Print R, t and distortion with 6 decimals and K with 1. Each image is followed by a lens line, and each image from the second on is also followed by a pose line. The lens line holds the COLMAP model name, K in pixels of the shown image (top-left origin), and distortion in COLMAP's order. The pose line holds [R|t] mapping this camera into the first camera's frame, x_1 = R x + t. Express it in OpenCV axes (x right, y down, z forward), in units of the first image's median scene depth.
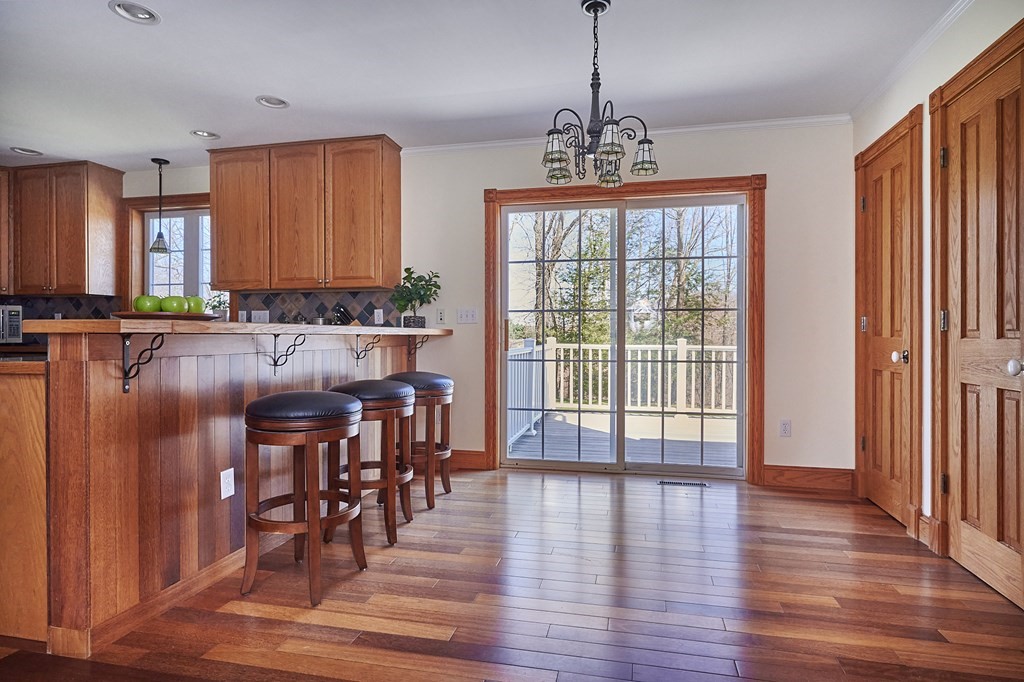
lens RADIAL K [[534.2, 0, 544.5], [0, 534.2, 340.8], [0, 0, 1]] dist [-0.003801, 0.003540]
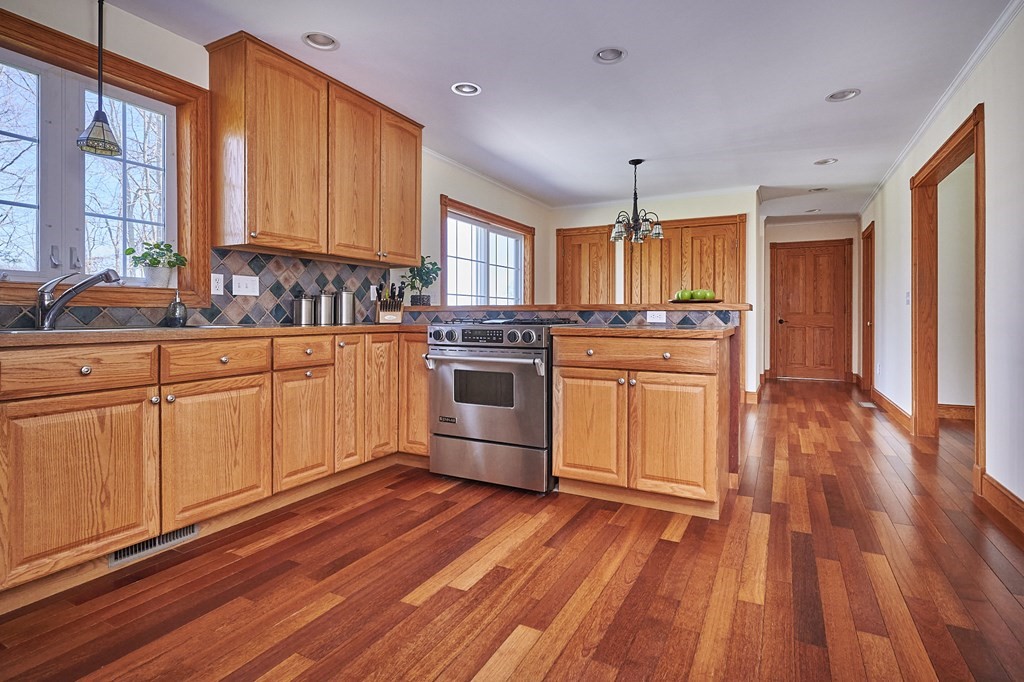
lens RADIAL K [[510.5, 0, 524.2], [0, 510.5, 316.2], [0, 0, 1]] dist [-0.003938, 0.000416]
pose [[0.256000, -0.001038, 0.966676, -1.201067], [0.006822, 0.999976, -0.000733, -0.000853], [-0.966653, 0.006782, 0.256001, 0.522242]]
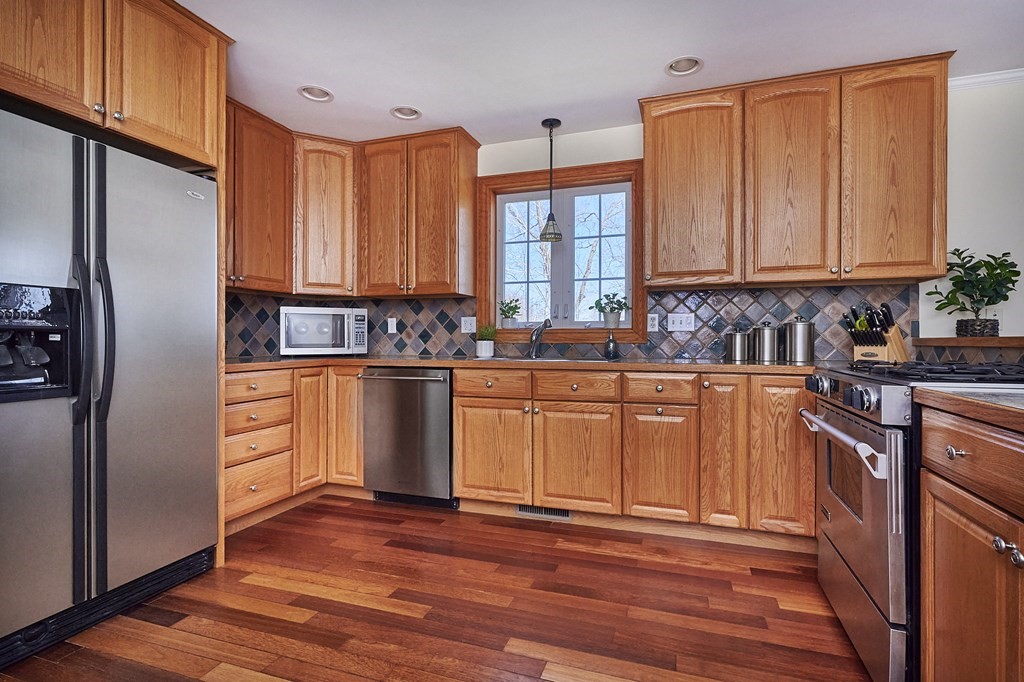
lens RADIAL K [[498.1, 0, 525.2], [0, 498.1, 336.7], [0, 0, 1]] dist [0.004883, -0.001389]
pose [[0.993703, -0.000582, -0.112048, -0.742058], [-0.000768, 0.999928, -0.012007, -0.016252], [0.112047, 0.012018, 0.993630, 0.301220]]
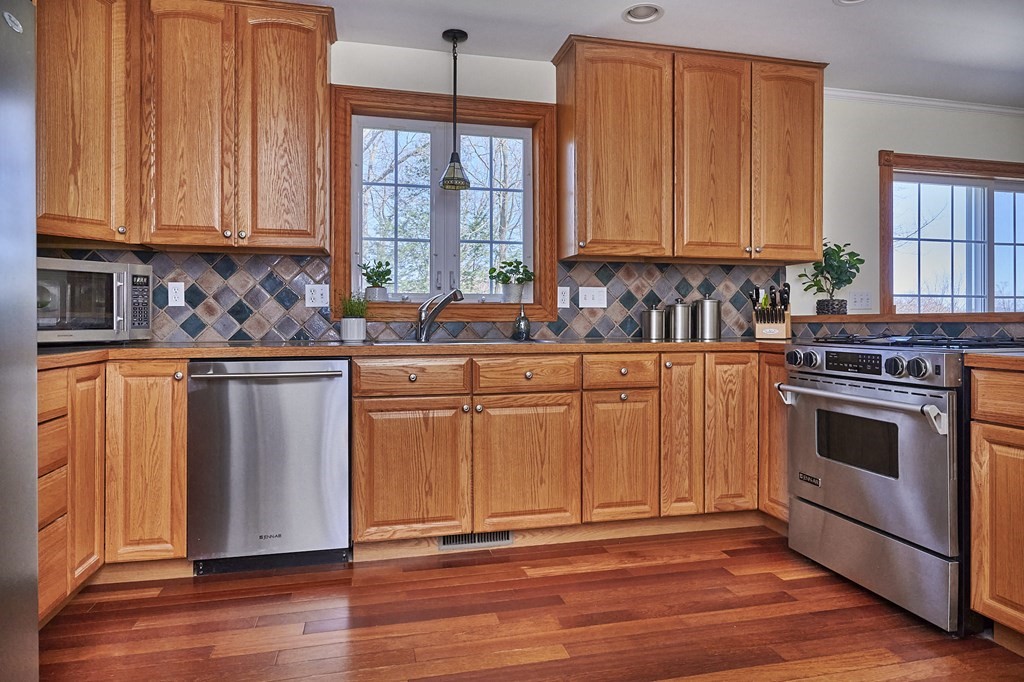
lens RADIAL K [[624.3, 0, 518.4], [0, 624.3, 319.2], [0, 0, 1]] dist [-0.003545, 0.005907]
pose [[0.898905, 0.000953, 0.438142, -1.057060], [0.004341, 0.999929, -0.011082, -0.009416], [-0.438122, 0.011864, 0.898837, 0.374313]]
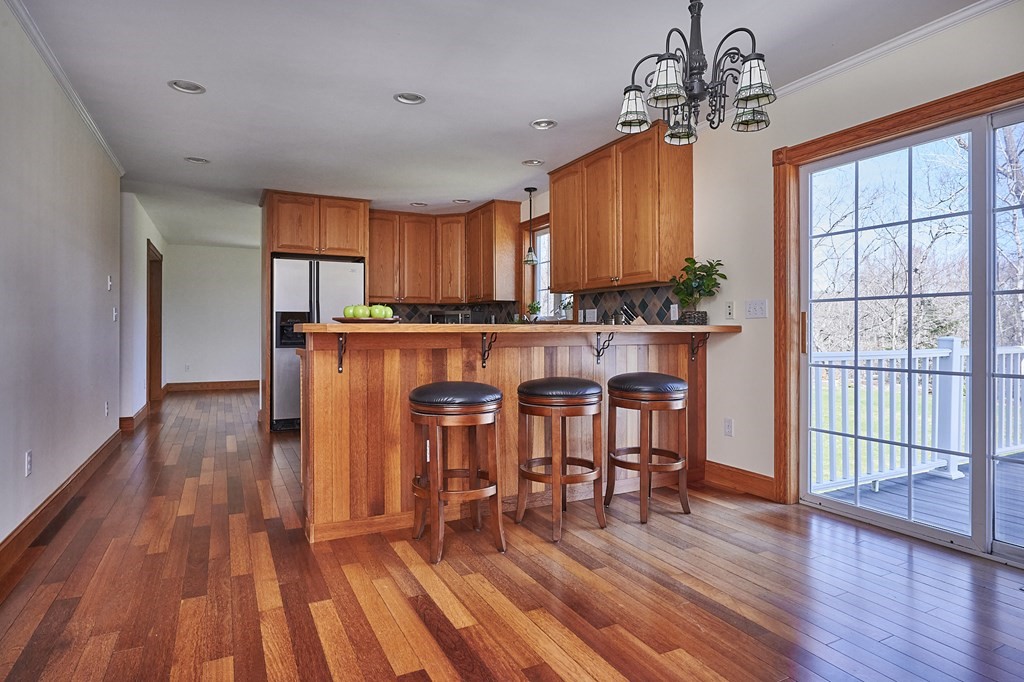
lens RADIAL K [[584.0, 0, 522.2], [0, 584.0, 336.6], [0, 0, 1]] dist [-0.023600, 0.002524]
pose [[0.629728, 0.006513, -0.776788, 0.328135], [-0.007621, 0.999969, 0.002207, -0.003981], [0.776778, 0.004530, 0.629758, 0.163470]]
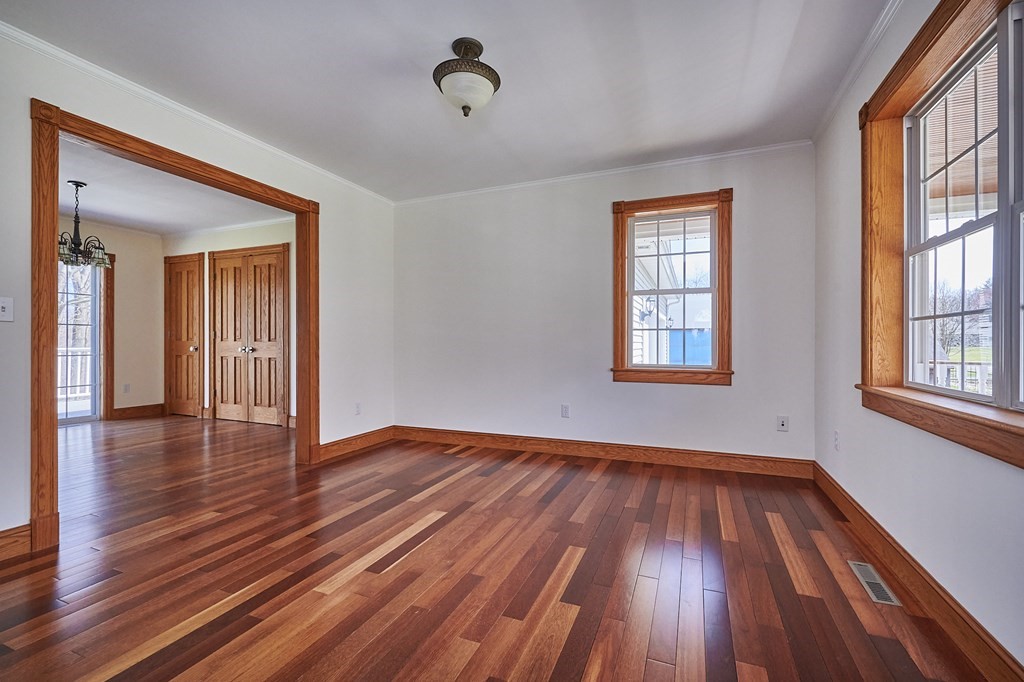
lens RADIAL K [[438.1, 0, 519.0], [0, 438.1, 343.6], [0, 0, 1]] dist [-0.008576, -0.000497]
pose [[0.172908, -0.002497, 0.984935, -0.777452], [0.008154, 0.999966, 0.001103, 0.011540], [-0.984904, 0.007840, 0.172923, -0.614687]]
